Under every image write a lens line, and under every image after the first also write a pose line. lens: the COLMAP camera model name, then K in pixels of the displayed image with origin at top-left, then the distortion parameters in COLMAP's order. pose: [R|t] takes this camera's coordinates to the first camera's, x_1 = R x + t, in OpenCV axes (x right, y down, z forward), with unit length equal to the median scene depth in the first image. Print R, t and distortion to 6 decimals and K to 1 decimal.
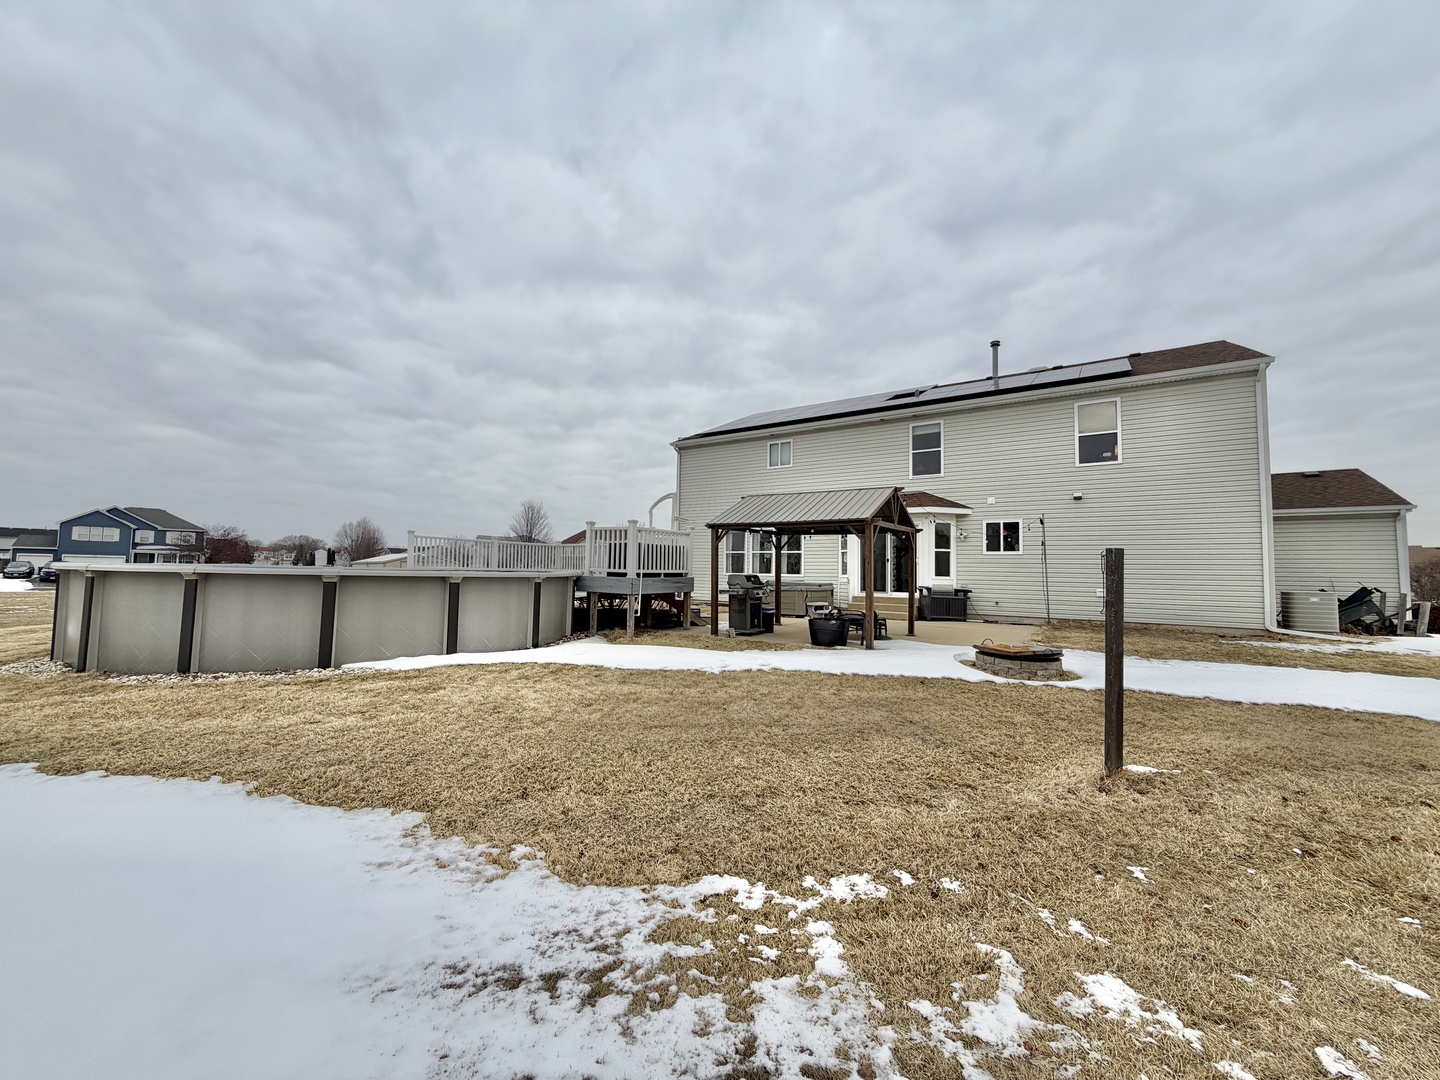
lens RADIAL K [[573.2, 0, 722.9], [0, 573.2, 544.2], [0, 0, 1]] dist [0.000574, -0.000505]
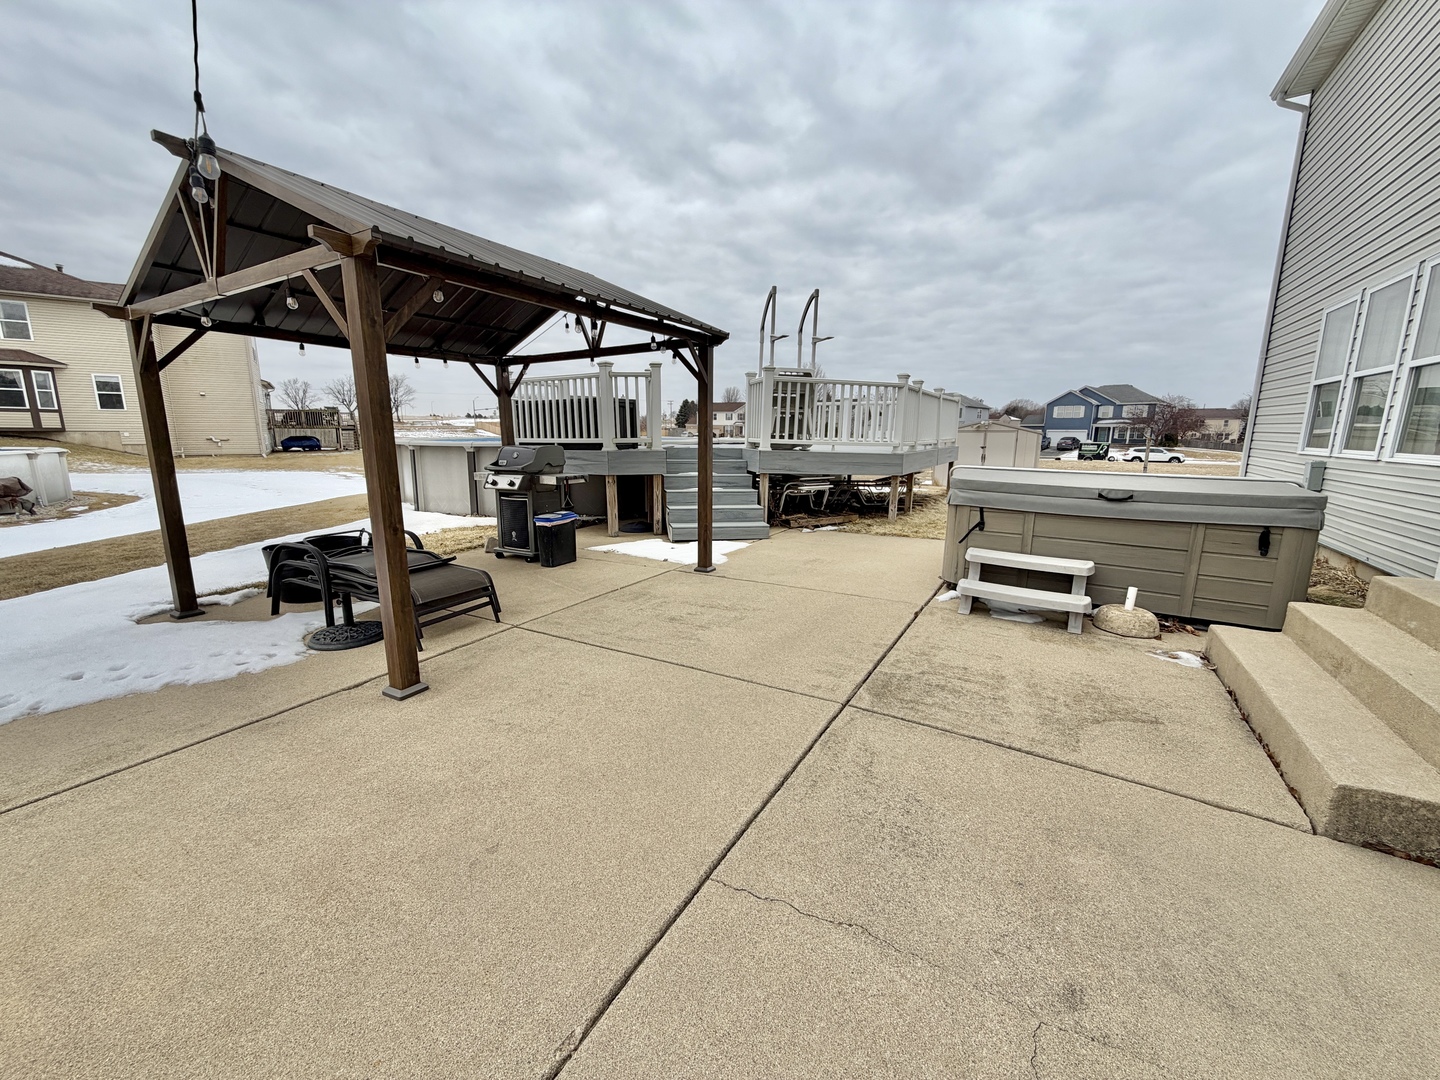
lens RADIAL K [[573.2, 0, 720.2], [0, 573.2, 538.0], [0, 0, 1]] dist [0.000574, -0.000505]
pose [[0.057424, 0.172357, -0.983359, 0.087970], [0.034995, 0.984032, 0.174519, 0.007070], [0.997736, -0.044434, 0.050475, 0.170089]]
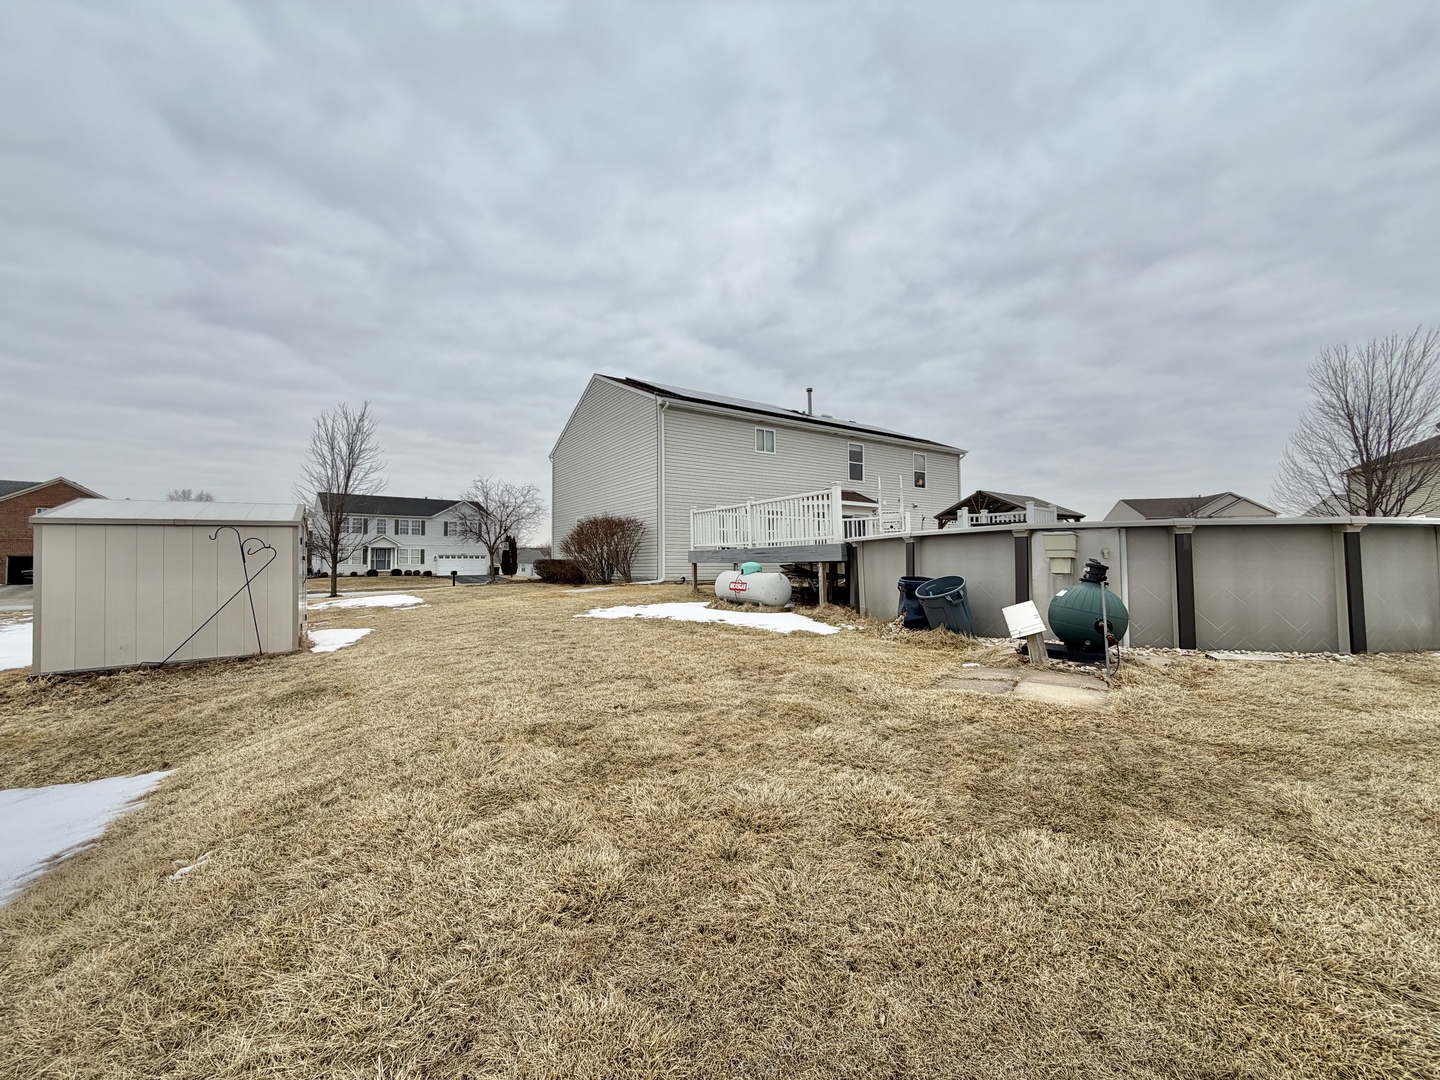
lens RADIAL K [[573.2, 0, 720.7], [0, 573.2, 540.9], [0, 0, 1]] dist [0.000574, -0.000505]
pose [[0.388682, 0.025879, 0.921008, -0.233429], [-0.030722, 0.999414, -0.015117, 0.013810], [-0.920860, -0.022420, 0.389249, 0.158365]]
